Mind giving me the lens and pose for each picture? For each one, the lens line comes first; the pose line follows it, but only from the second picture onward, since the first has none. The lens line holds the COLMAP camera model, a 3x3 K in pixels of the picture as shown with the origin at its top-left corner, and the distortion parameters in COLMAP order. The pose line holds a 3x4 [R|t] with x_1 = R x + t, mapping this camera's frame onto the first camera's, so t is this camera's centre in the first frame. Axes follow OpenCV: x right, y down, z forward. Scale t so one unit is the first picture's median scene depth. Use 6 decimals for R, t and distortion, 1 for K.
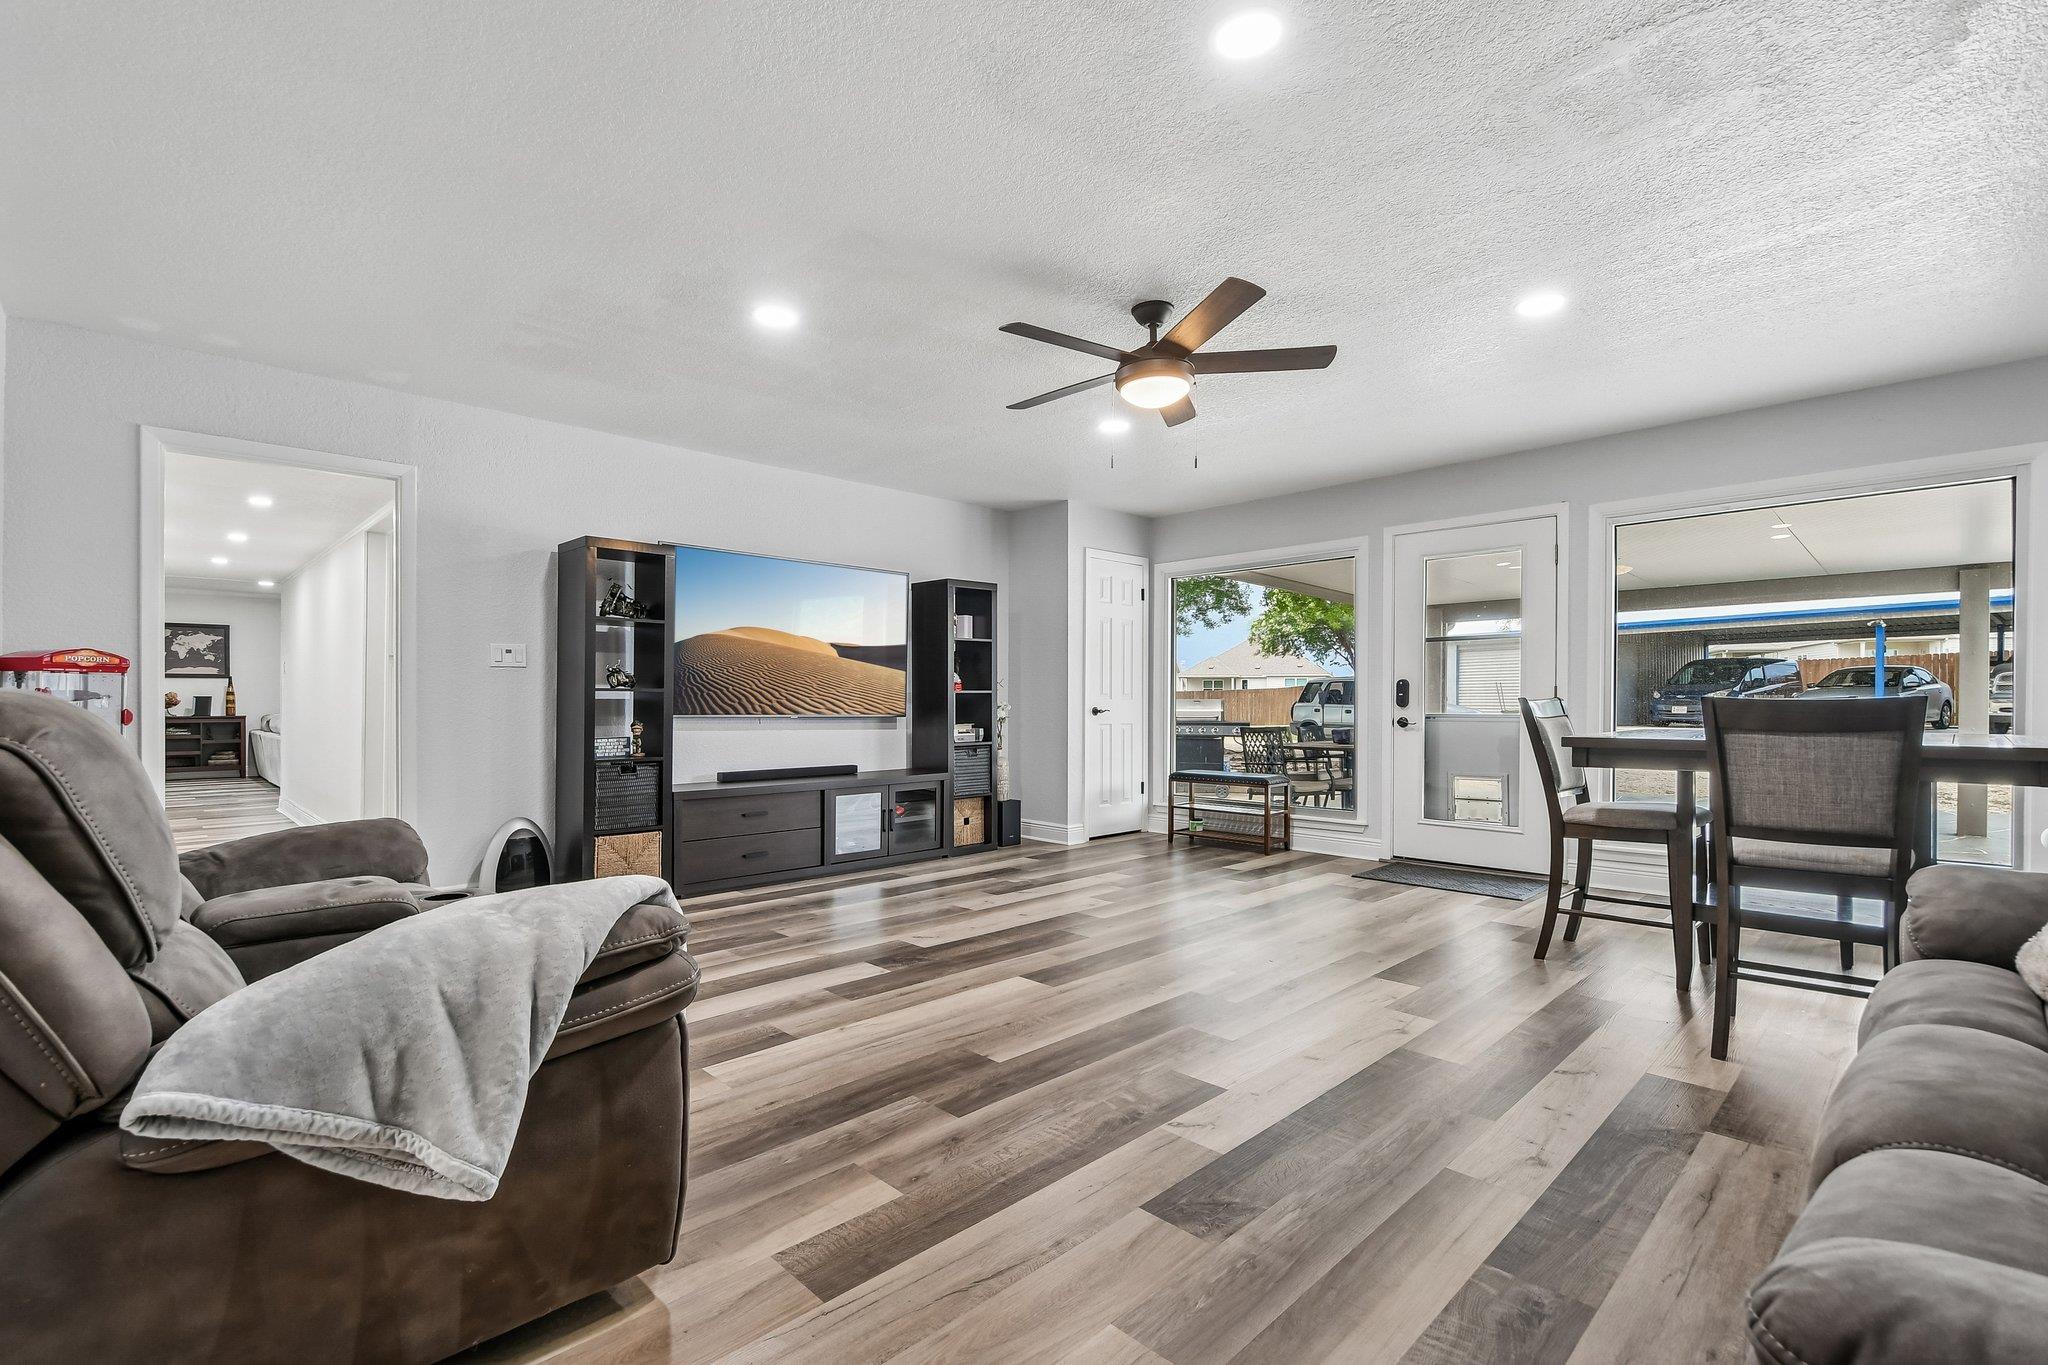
lens RADIAL K [[929.4, 0, 1020.4], [0, 929.4, 693.2], [0, 0, 1]] dist [0.000413, -0.004133]
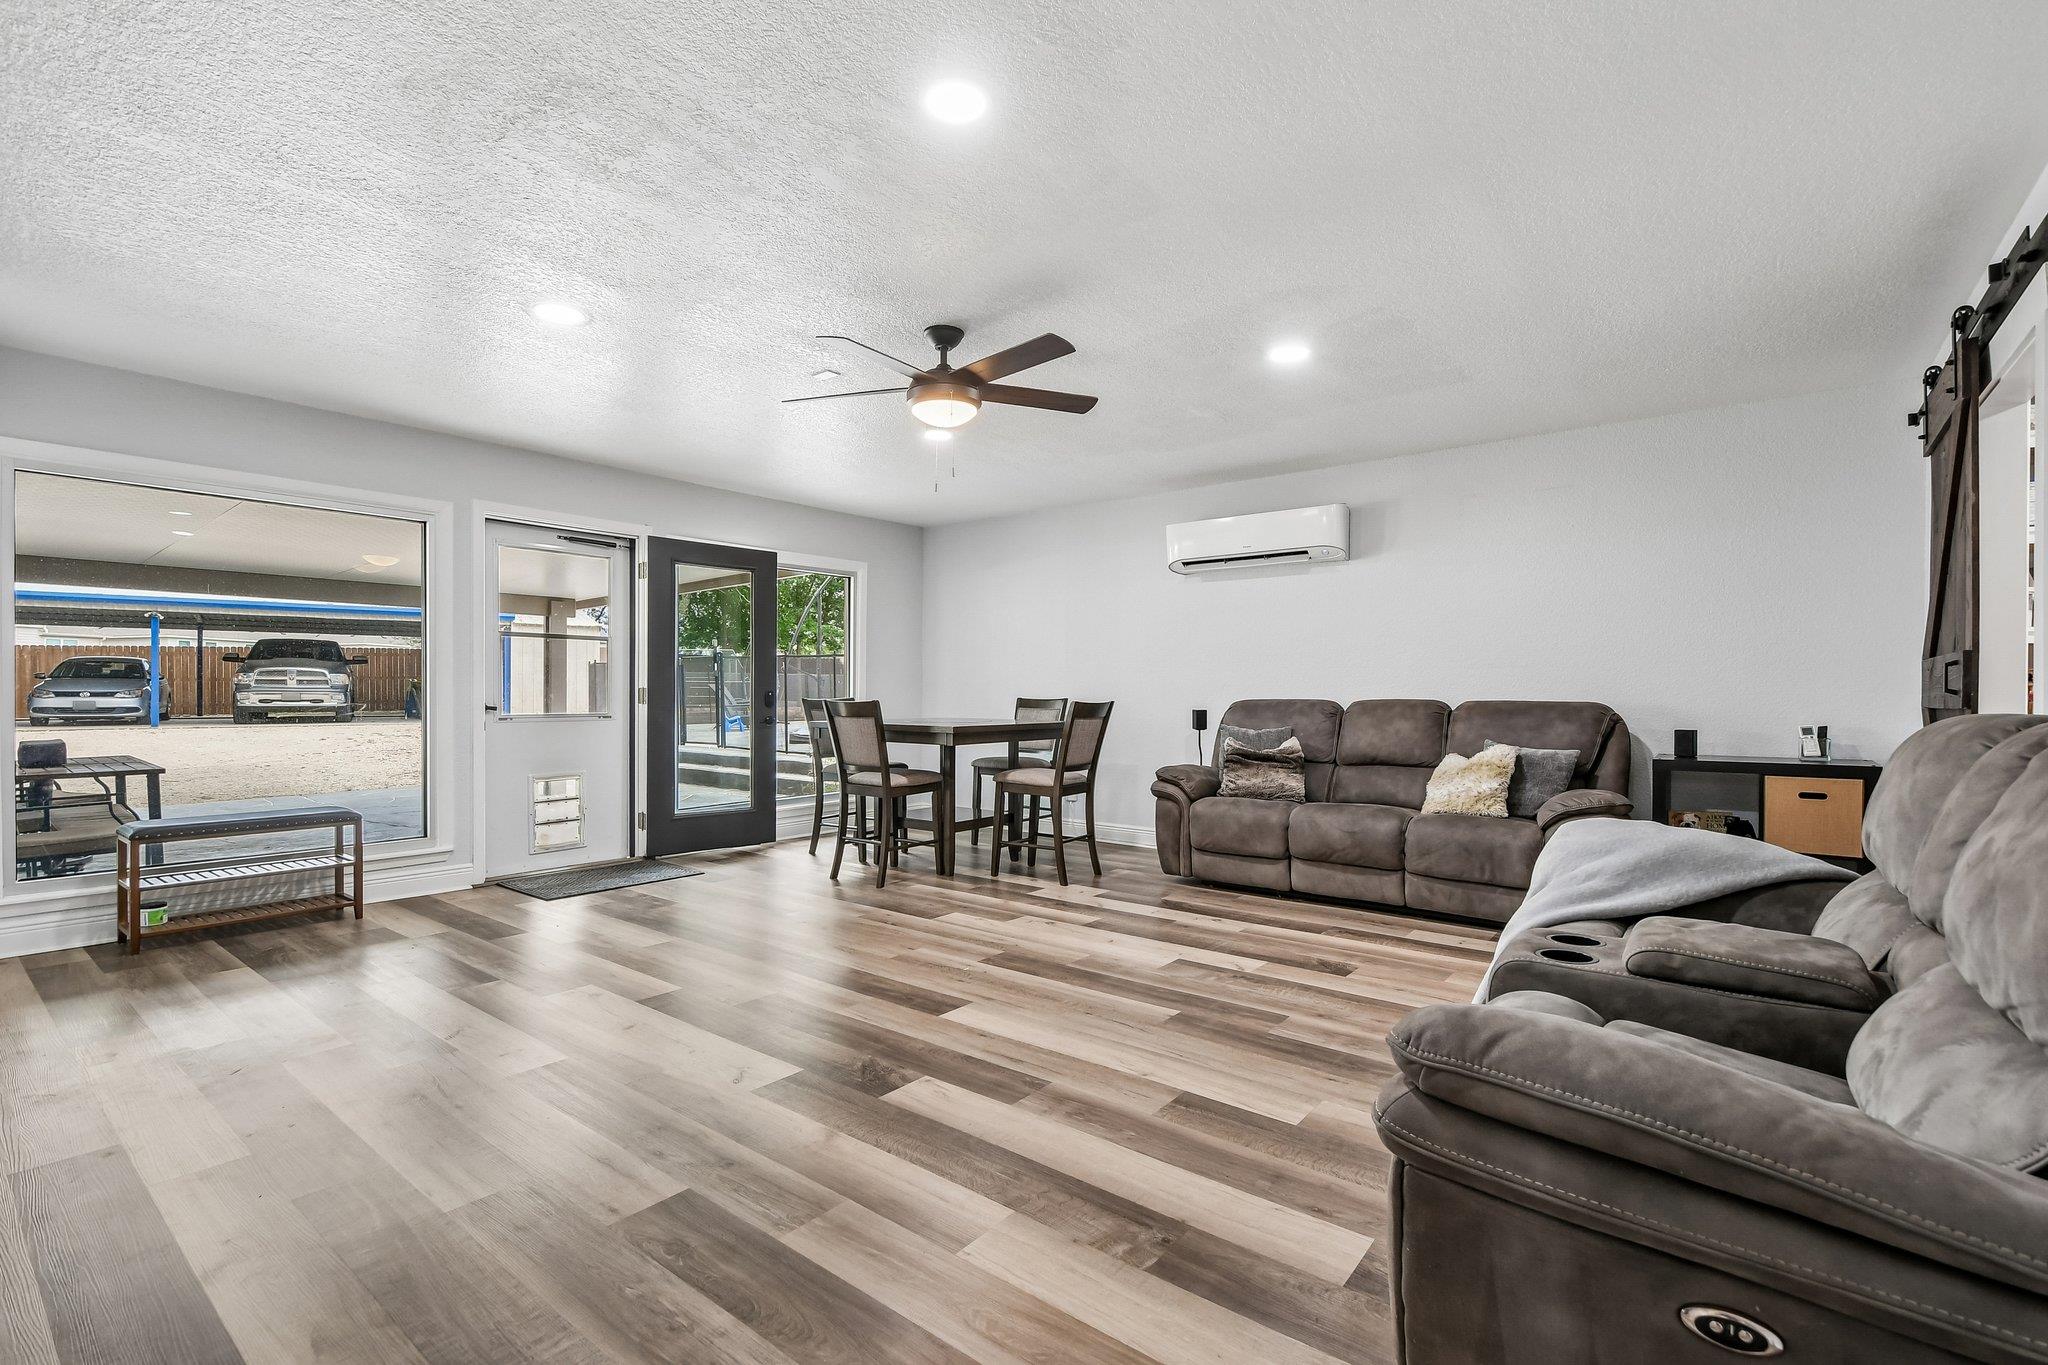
lens RADIAL K [[929.4, 0, 1018.4], [0, 929.4, 690.1], [0, 0, 1]] dist [0.000413, -0.004133]
pose [[-0.129726, -0.000859, 0.991550, -1.182933], [-0.008324, 0.999965, -0.000223, -0.012401], [-0.991515, -0.008282, -0.129729, 1.371442]]
